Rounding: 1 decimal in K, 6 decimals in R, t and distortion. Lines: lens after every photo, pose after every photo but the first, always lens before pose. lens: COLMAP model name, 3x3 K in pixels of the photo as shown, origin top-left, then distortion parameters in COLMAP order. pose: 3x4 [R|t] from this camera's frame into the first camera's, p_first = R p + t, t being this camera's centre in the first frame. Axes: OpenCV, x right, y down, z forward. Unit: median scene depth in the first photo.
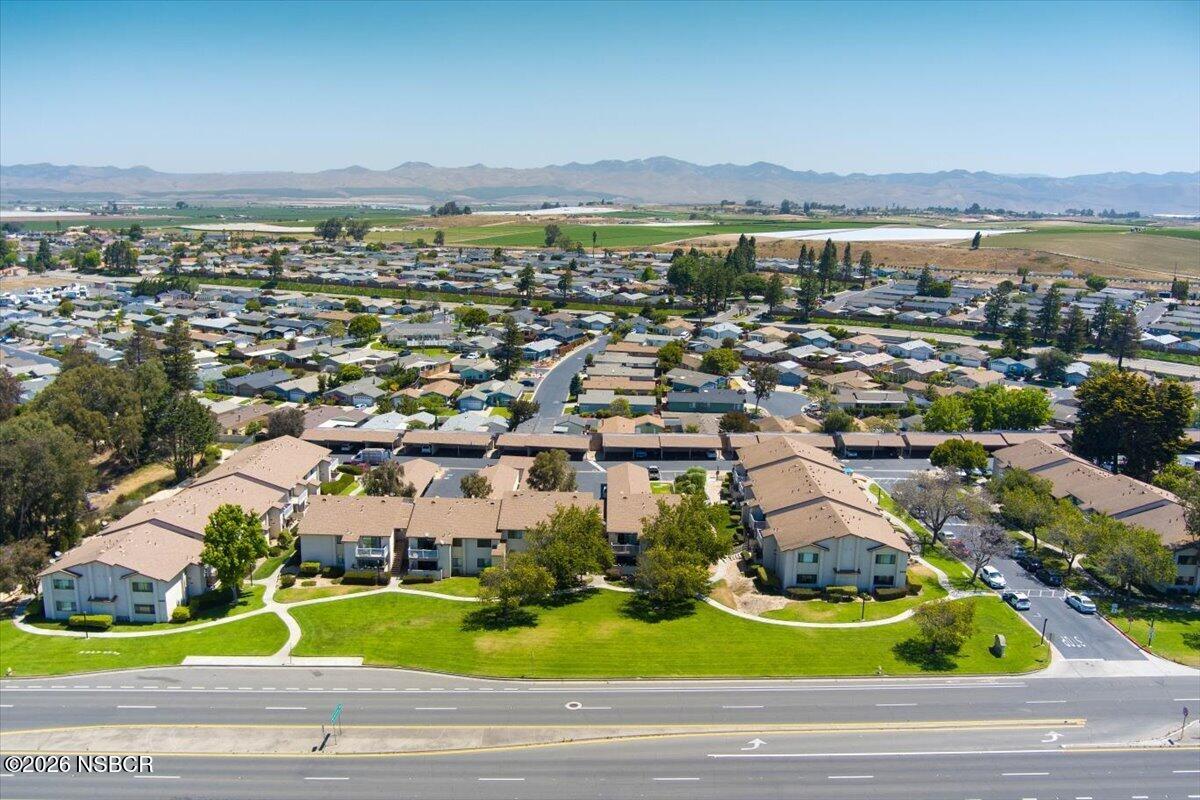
lens RADIAL K [[1013.4, 0, 600.0], [0, 1013.4, 400.0], [0, 0, 1]] dist [-0.070215, 0.005551]
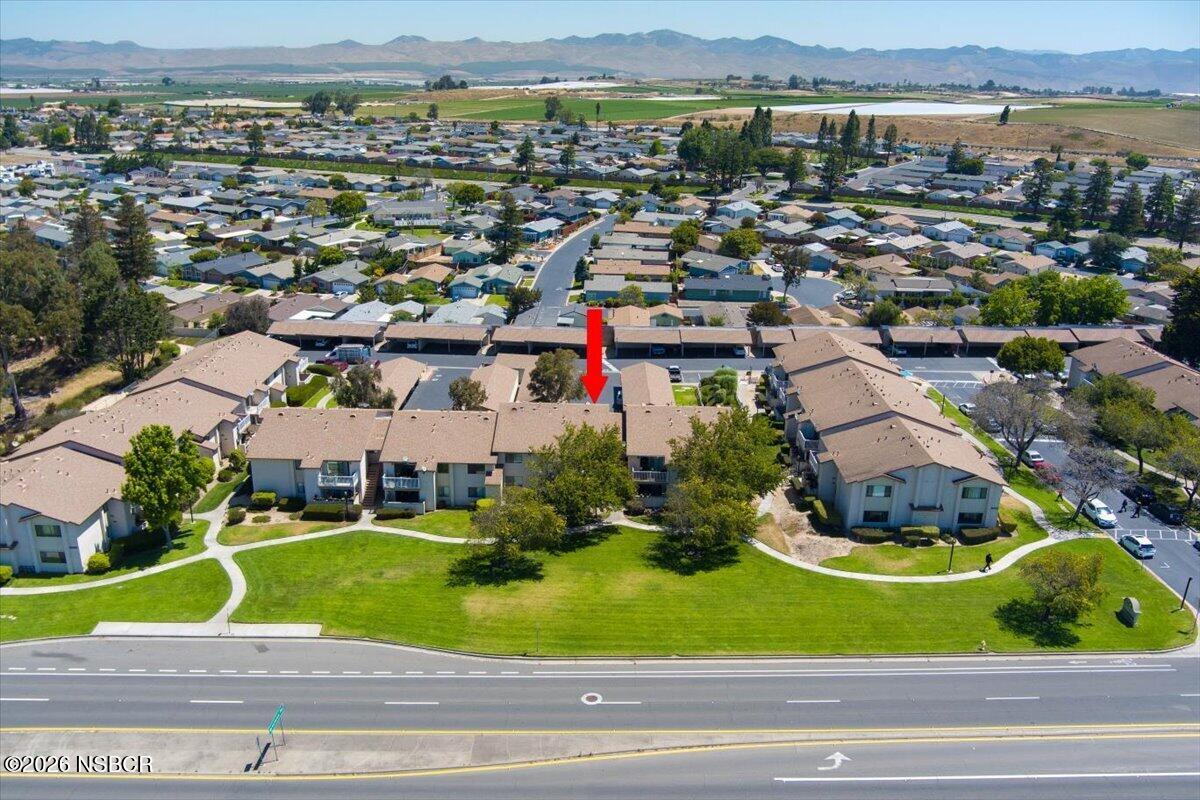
lens RADIAL K [[1013.4, 0, 600.0], [0, 1013.4, 400.0], [0, 0, 1]] dist [-0.070215, 0.005551]
pose [[1.000000, 0.000951, 0.000048, -0.007862], [-0.000951, 0.993289, 0.115652, -0.004053], [0.000062, -0.115652, 0.993290, 0.103850]]
